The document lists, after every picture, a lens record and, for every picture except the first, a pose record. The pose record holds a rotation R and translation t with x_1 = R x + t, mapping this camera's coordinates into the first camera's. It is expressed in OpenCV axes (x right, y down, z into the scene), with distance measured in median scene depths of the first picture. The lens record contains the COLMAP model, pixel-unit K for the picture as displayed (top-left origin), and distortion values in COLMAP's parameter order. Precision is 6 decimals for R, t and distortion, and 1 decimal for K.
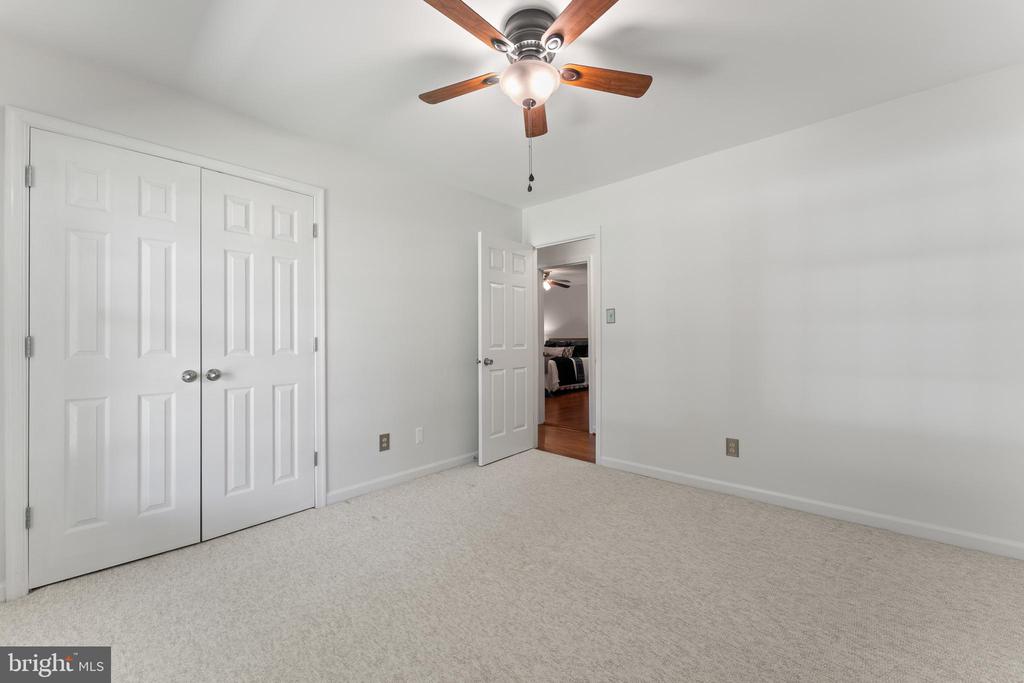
lens RADIAL K [[416.0, 0, 512.9], [0, 416.0, 336.4], [0, 0, 1]] dist [0.001204, -0.000447]
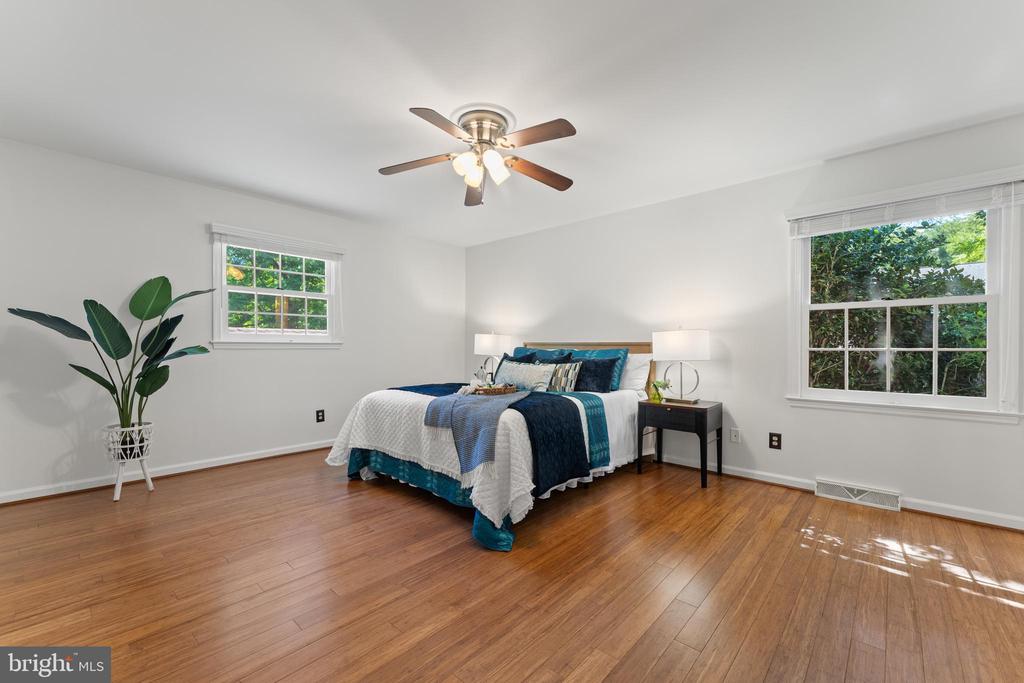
lens RADIAL K [[416.0, 0, 510.8], [0, 416.0, 345.0], [0, 0, 1]] dist [0.001204, -0.000447]
pose [[0.999949, 0.007728, 0.006430, 0.081850], [-0.007747, 0.999965, 0.003000, 0.006351], [-0.006406, -0.003050, 0.999975, 0.627751]]
